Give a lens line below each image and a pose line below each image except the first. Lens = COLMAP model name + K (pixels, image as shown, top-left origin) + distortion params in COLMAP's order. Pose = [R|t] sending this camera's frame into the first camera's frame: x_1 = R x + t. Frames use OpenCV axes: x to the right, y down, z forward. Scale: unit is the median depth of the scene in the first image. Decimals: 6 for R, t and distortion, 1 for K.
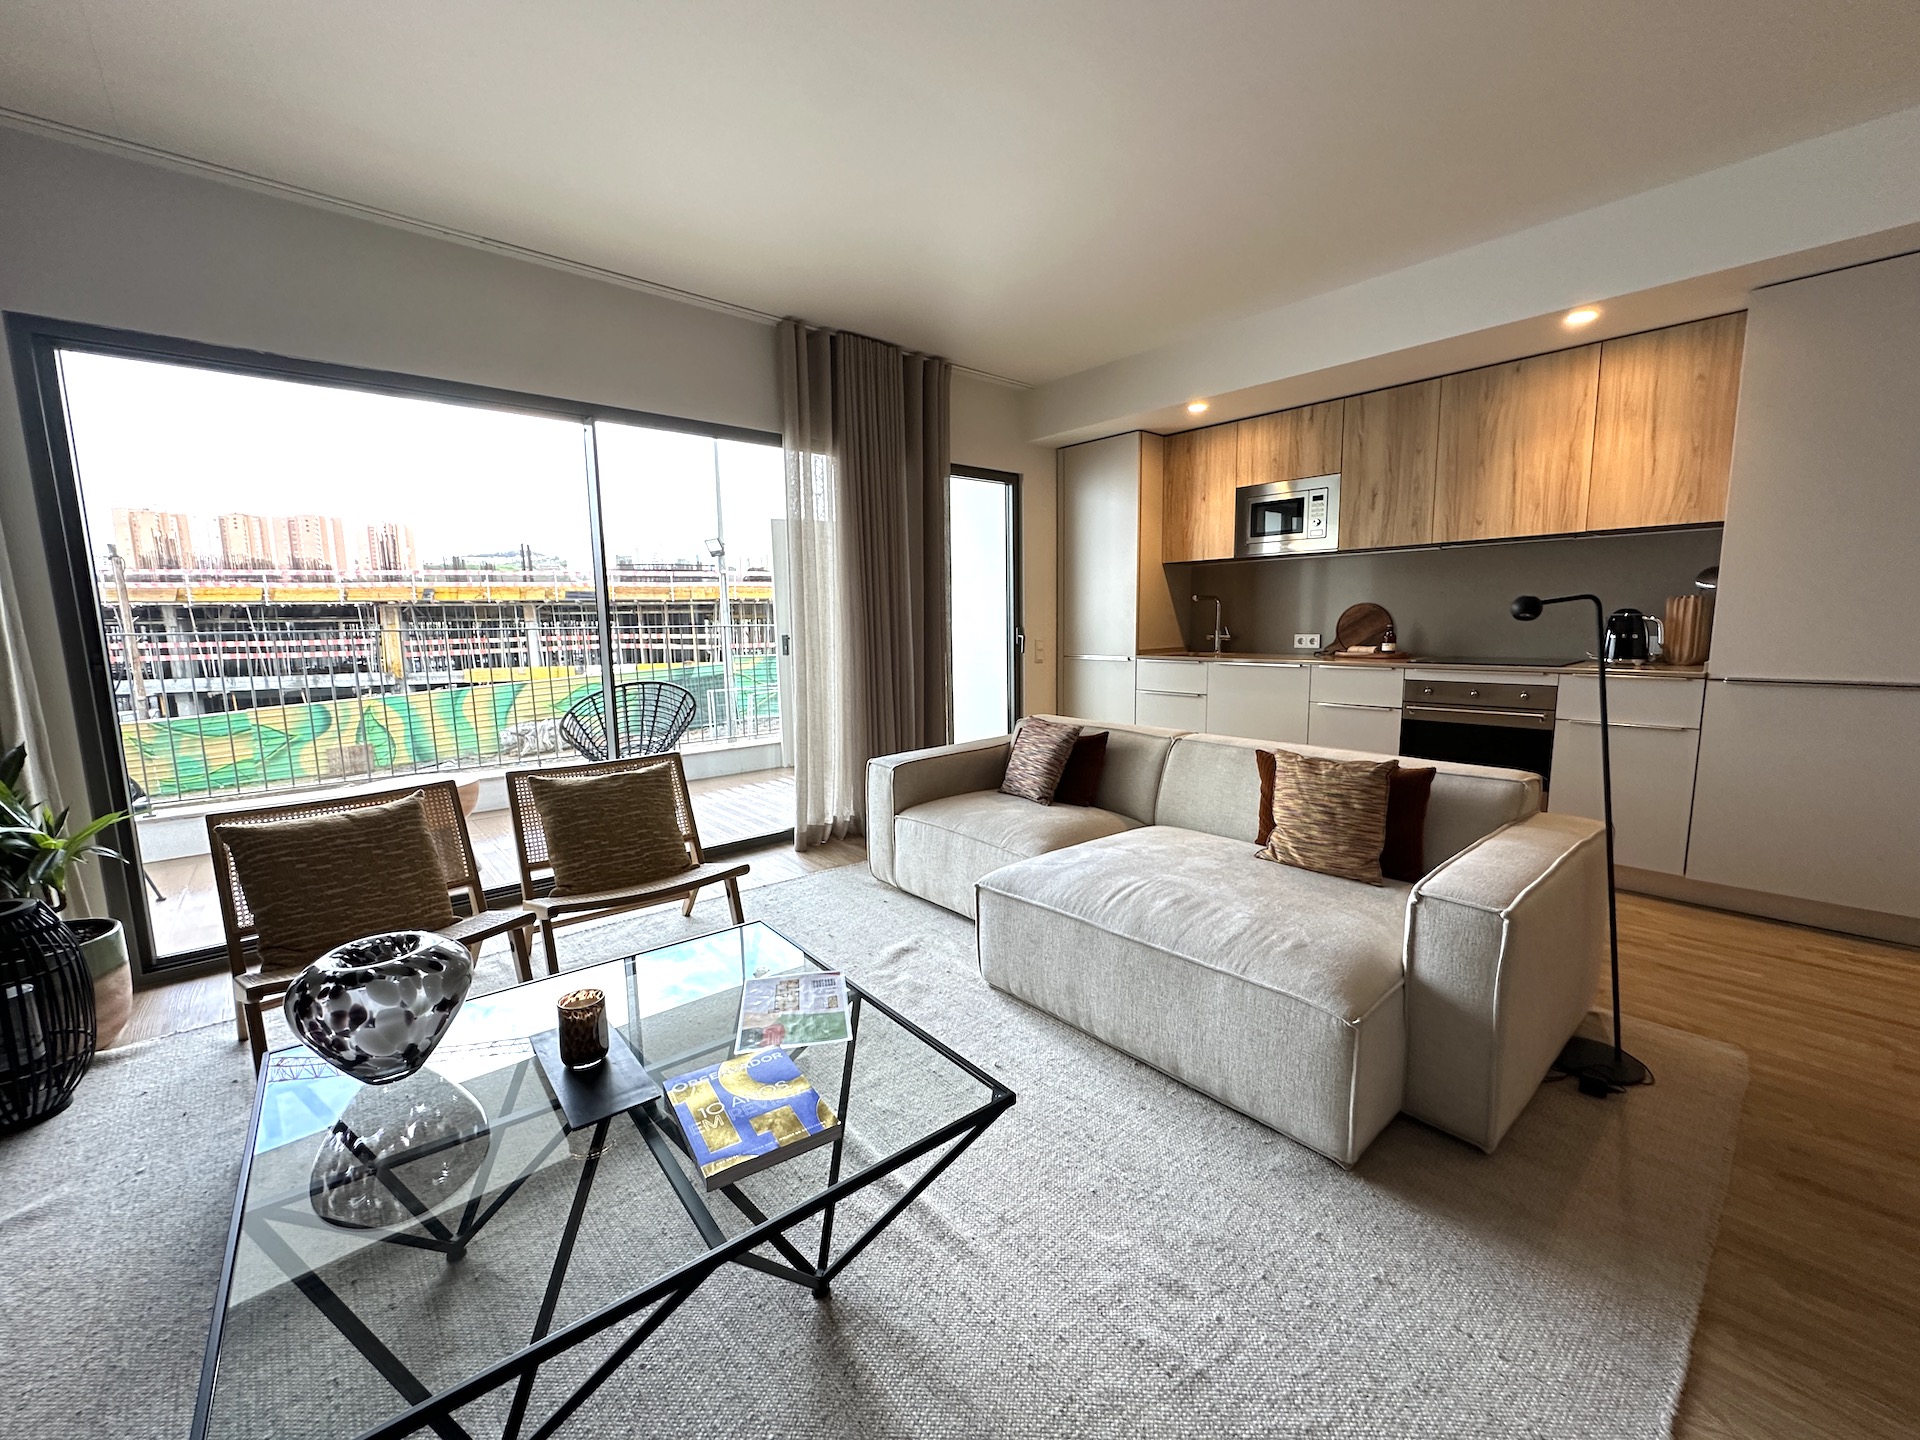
lens RADIAL K [[766.1, 0, 960.0], [0, 766.1, 720.0], [0, 0, 1]] dist [-0.002999, -0.000023]
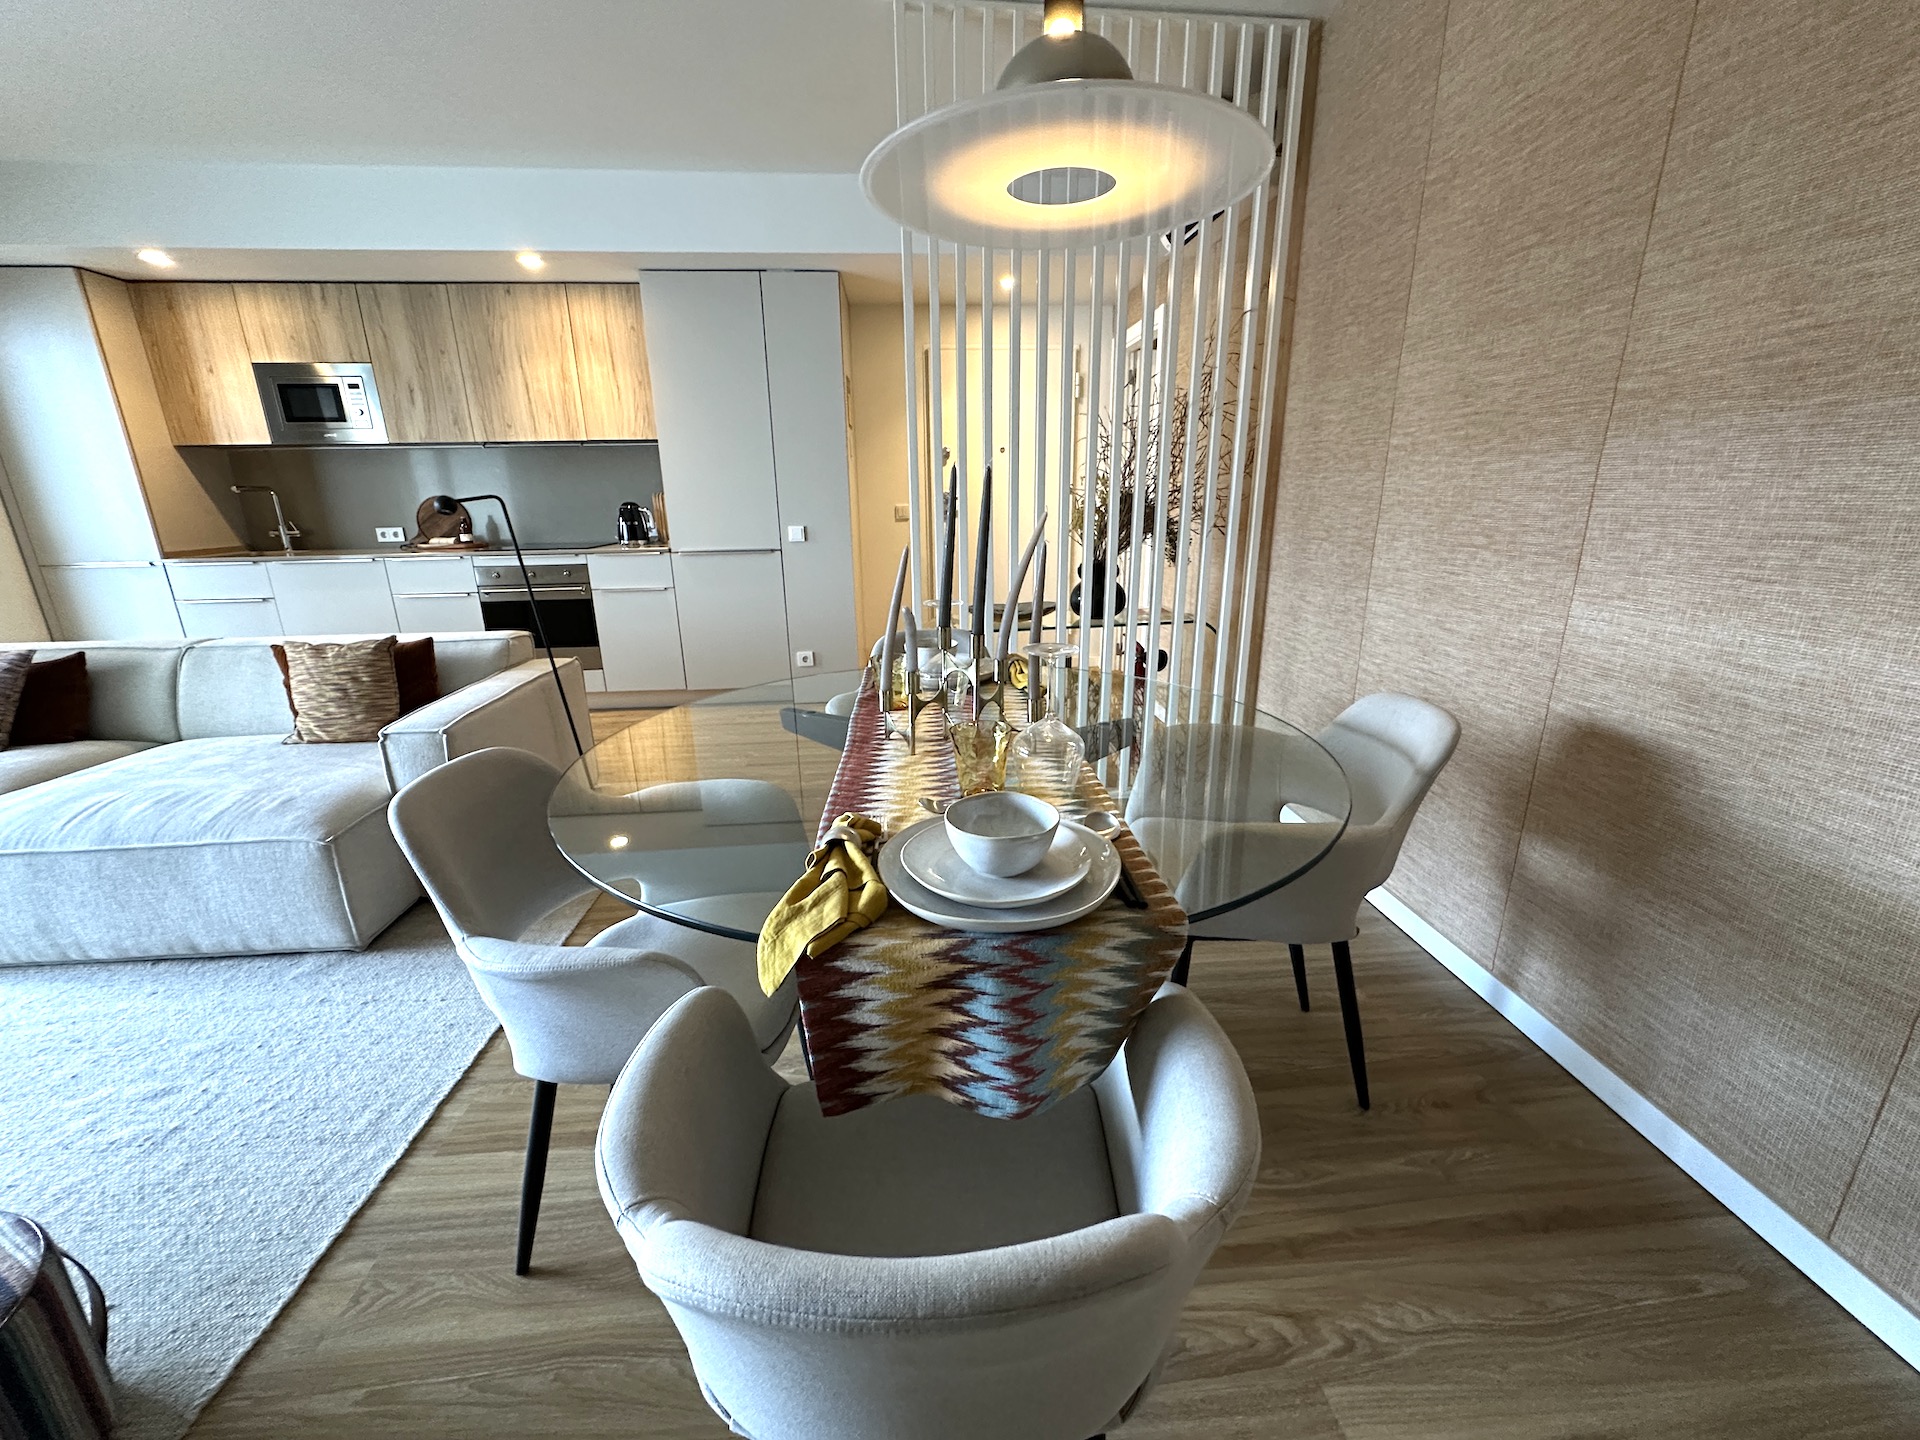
lens RADIAL K [[766.1, 0, 960.0], [0, 766.1, 720.0], [0, 0, 1]] dist [-0.002999, -0.000023]
pose [[0.594591, -0.221749, 0.772844, 0.105101], [0.112273, 0.974697, 0.193288, 0.036831], [-0.796151, -0.028157, 0.604443, -0.318610]]
